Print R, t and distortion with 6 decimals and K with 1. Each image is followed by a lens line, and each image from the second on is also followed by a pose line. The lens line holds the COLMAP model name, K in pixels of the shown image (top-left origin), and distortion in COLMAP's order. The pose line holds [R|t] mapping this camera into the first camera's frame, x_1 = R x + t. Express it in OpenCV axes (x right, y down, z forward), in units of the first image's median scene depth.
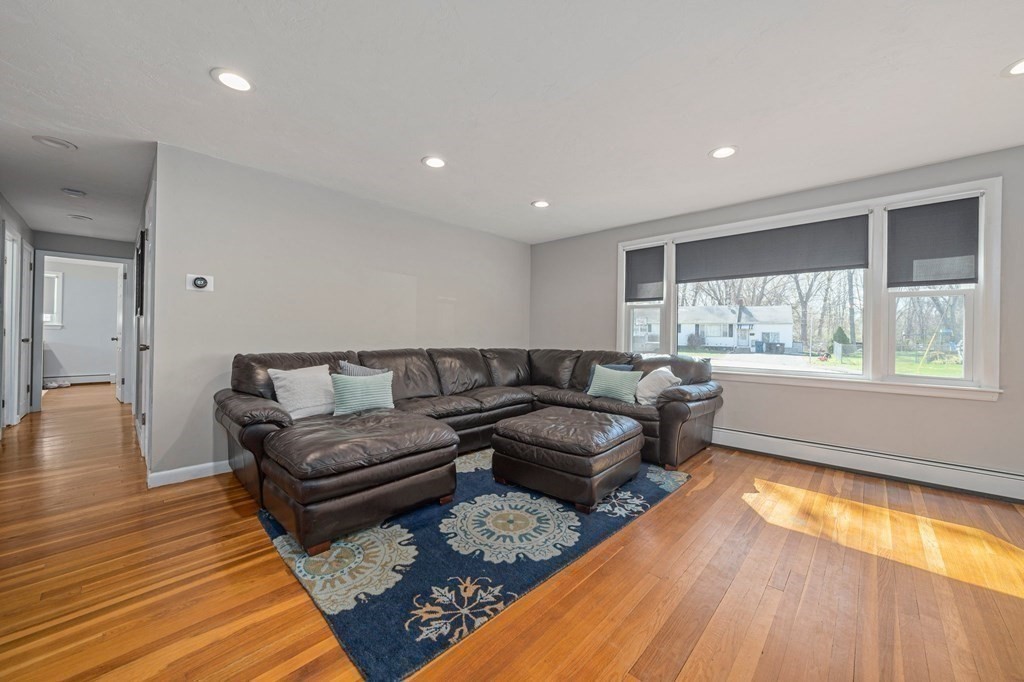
lens RADIAL K [[384.3, 0, 529.3], [0, 384.3, 335.8], [0, 0, 1]] dist [0.000244, 0.000031]
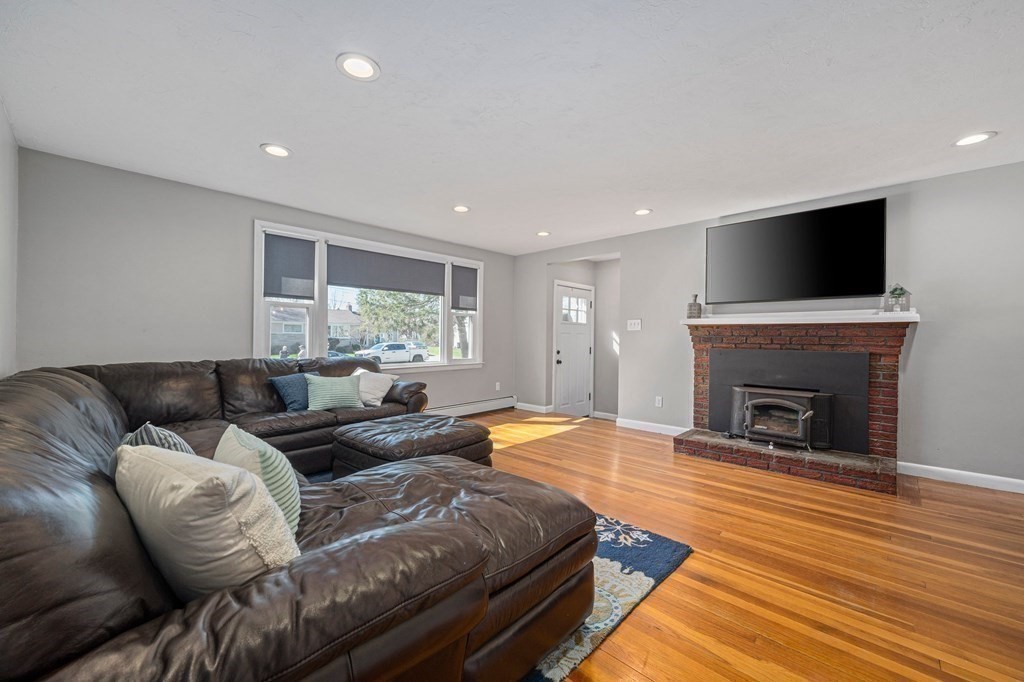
lens RADIAL K [[384.3, 0, 529.3], [0, 384.3, 335.8], [0, 0, 1]] dist [0.000244, 0.000031]
pose [[0.003931, -0.000149, 0.999992, -0.800849], [0.003430, 0.999994, 0.000136, -0.005684], [-0.999986, 0.003429, 0.003931, 0.654940]]
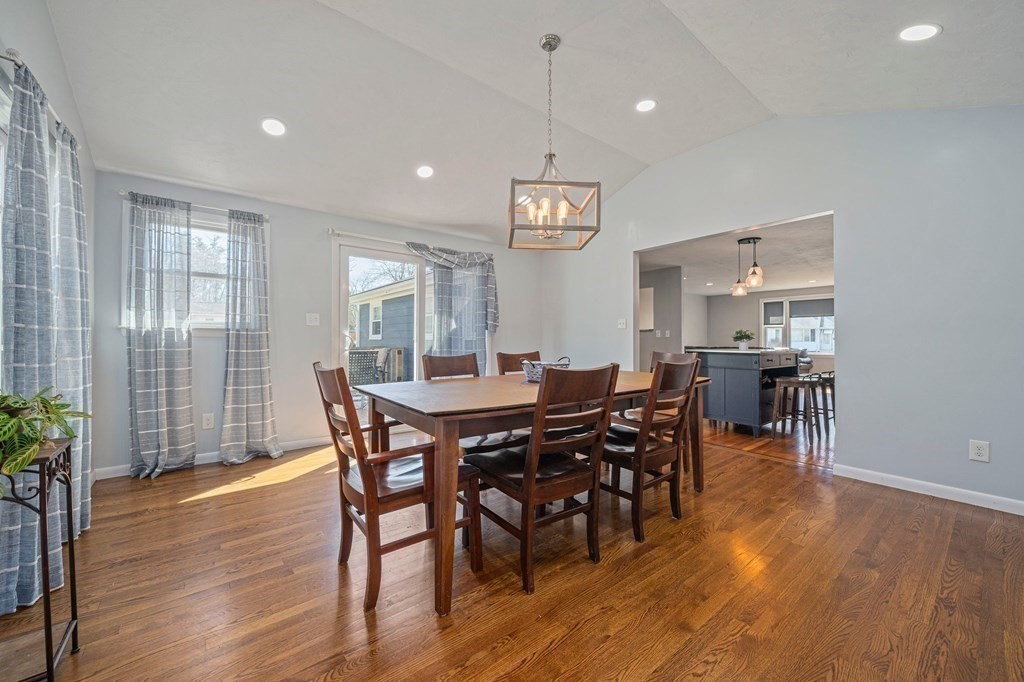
lens RADIAL K [[384.3, 0, 529.3], [0, 384.3, 335.8], [0, 0, 1]] dist [0.000244, 0.000031]
pose [[0.988518, -0.007348, -0.150923, -1.131308], [0.005100, 0.999870, -0.015278, 0.001827], [0.151015, 0.014333, 0.988428, -2.110019]]
